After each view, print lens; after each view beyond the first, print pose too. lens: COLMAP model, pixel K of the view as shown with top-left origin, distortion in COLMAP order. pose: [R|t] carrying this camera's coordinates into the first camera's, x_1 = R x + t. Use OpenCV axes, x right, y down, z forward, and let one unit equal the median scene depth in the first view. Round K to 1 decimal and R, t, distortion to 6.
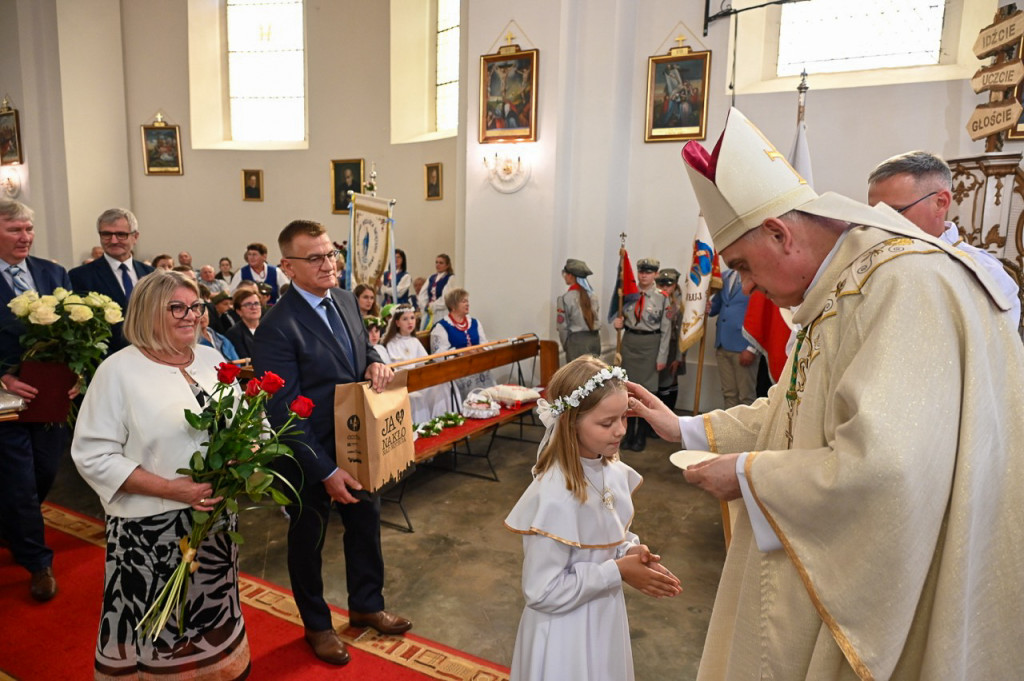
lens RADIAL K [[685.7, 0, 508.7], [0, 685.7, 349.4], [0, 0, 1]] dist [-0.002858, -0.002487]
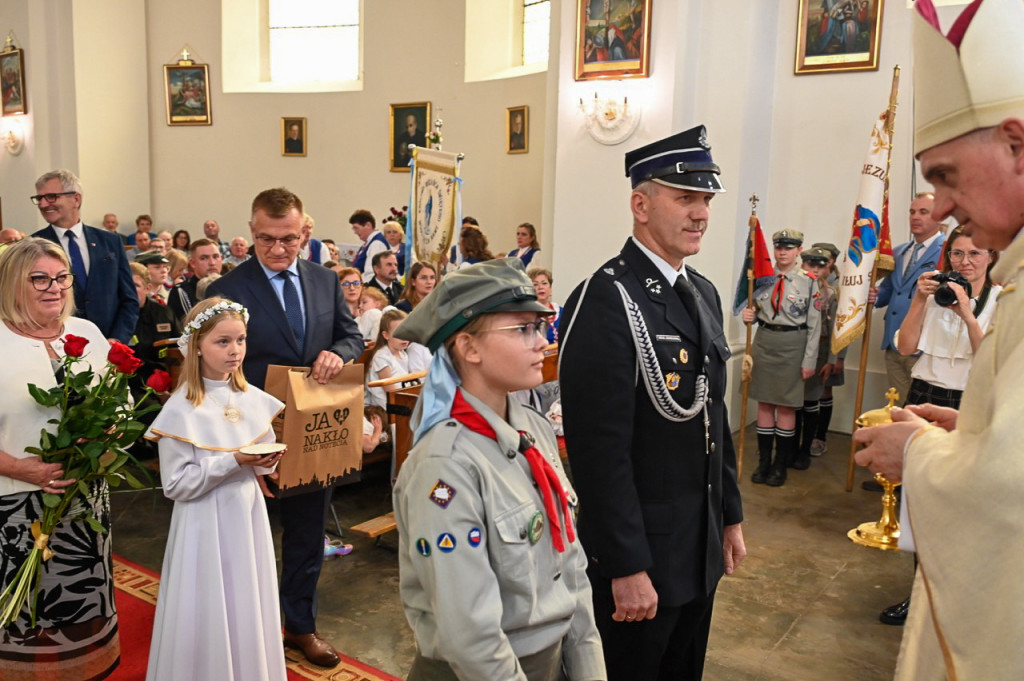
lens RADIAL K [[888.4, 0, 512.8], [0, 888.4, 337.5], [0, 0, 1]] dist [0.003848, -0.011054]
pose [[0.993266, 0.016739, -0.114641, 0.007760], [-0.017911, 0.999797, -0.009208, 0.000494], [0.114463, 0.011200, 0.993364, -0.003637]]
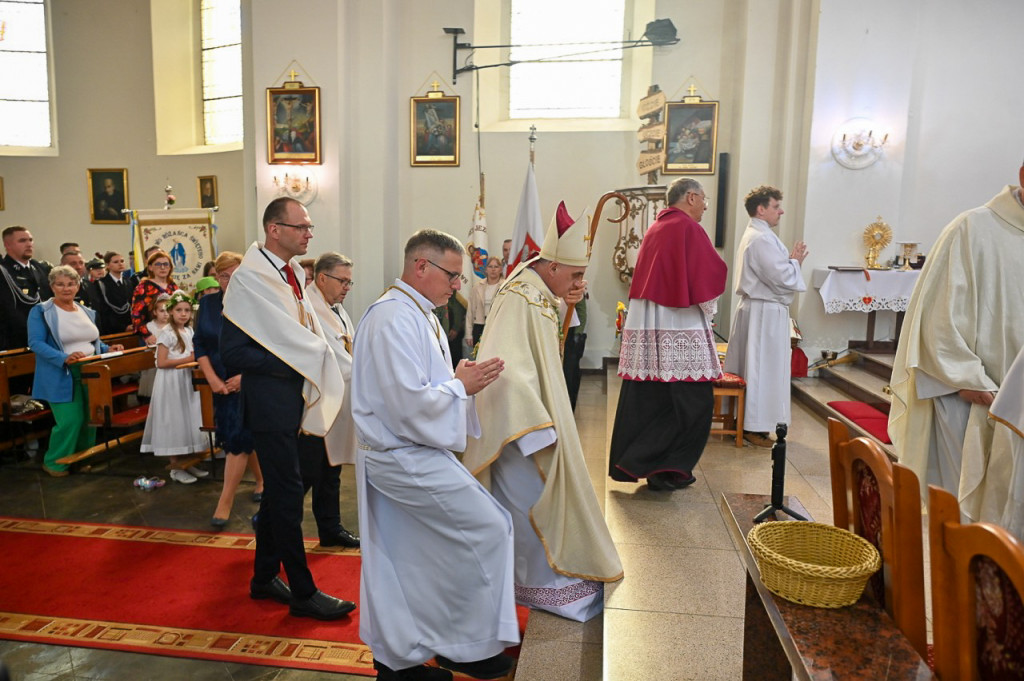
lens RADIAL K [[676.9, 0, 508.4], [0, 676.9, 340.1], [0, 0, 1]] dist [-0.006336, -0.001620]
pose [[0.938299, -0.059747, 0.340625, -0.071956], [0.066437, 0.997759, -0.007998, 0.027934], [-0.339384, 0.030134, 0.940165, -0.189414]]
